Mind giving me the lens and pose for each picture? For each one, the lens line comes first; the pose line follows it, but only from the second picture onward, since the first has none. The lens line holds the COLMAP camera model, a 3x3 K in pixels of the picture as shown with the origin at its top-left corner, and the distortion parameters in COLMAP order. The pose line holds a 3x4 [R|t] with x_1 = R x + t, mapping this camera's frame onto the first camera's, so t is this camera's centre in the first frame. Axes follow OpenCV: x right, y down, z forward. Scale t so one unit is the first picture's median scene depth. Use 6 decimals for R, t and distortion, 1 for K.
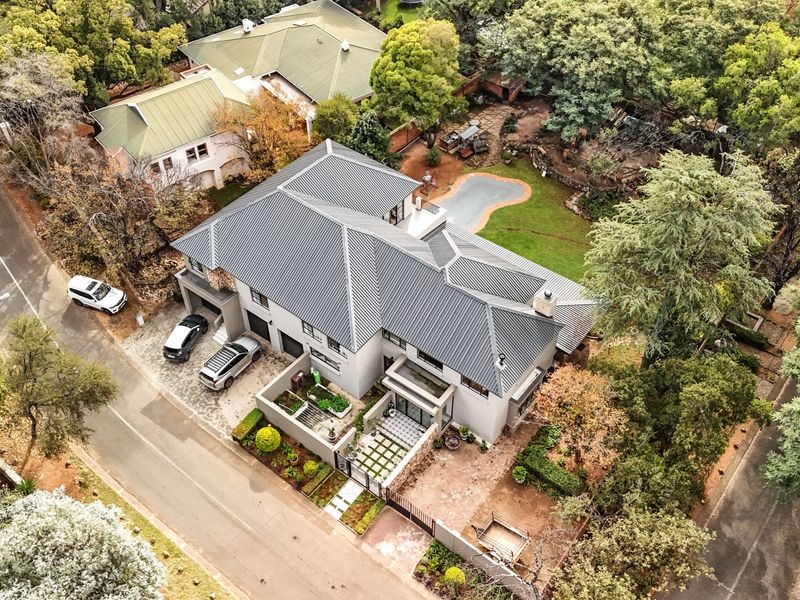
lens RADIAL K [[783.5, 0, 400.0], [0, 783.5, 300.0], [0, 0, 1]] dist [0.123017, -0.263665]
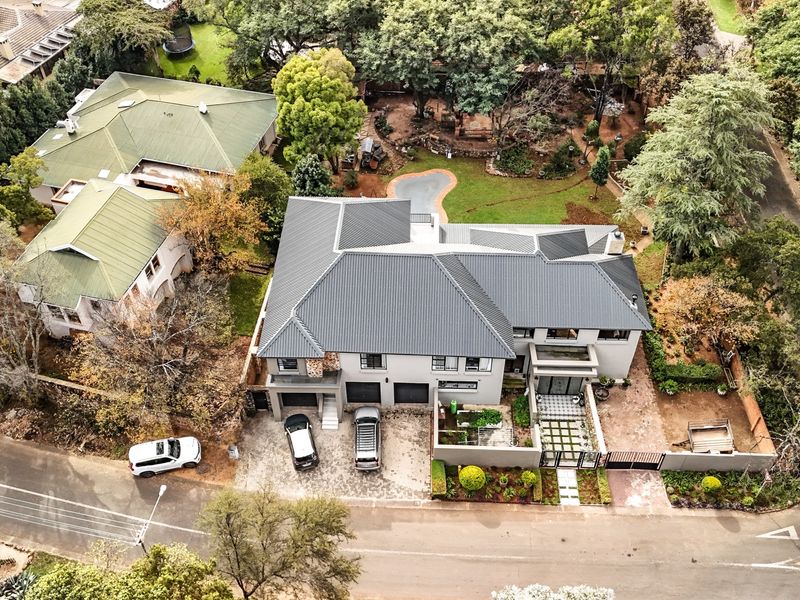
lens RADIAL K [[783.5, 0, 400.0], [0, 783.5, 300.0], [0, 0, 1]] dist [0.123017, -0.263665]
pose [[0.805791, -0.425916, 0.411457, -0.518458], [0.426883, 0.899312, 0.094916, -0.149273], [-0.410454, 0.099162, 0.906474, 0.101303]]
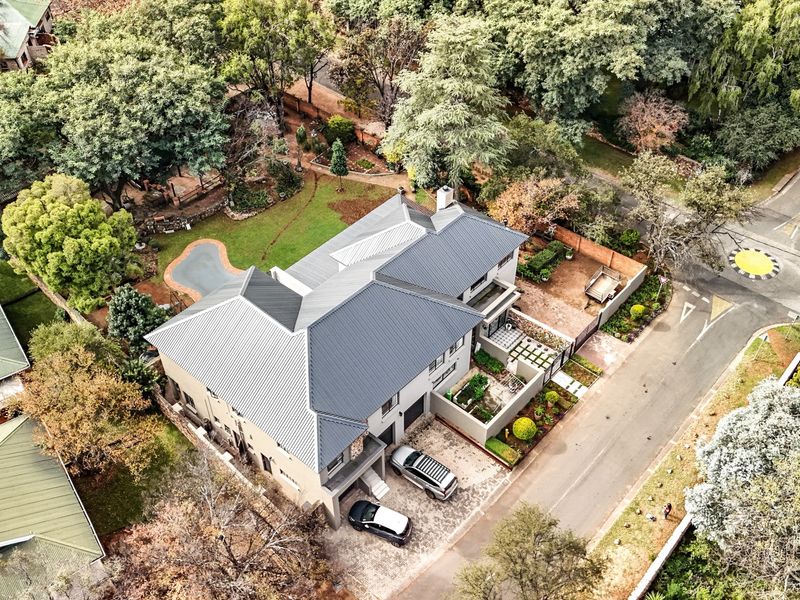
lens RADIAL K [[783.5, 0, 400.0], [0, 783.5, 300.0], [0, 0, 1]] dist [0.123017, -0.263665]
pose [[0.056278, -0.693775, 0.717990, -0.769349], [0.718541, 0.527439, 0.453329, -0.488453], [-0.693204, 0.490392, 0.528188, 0.432300]]
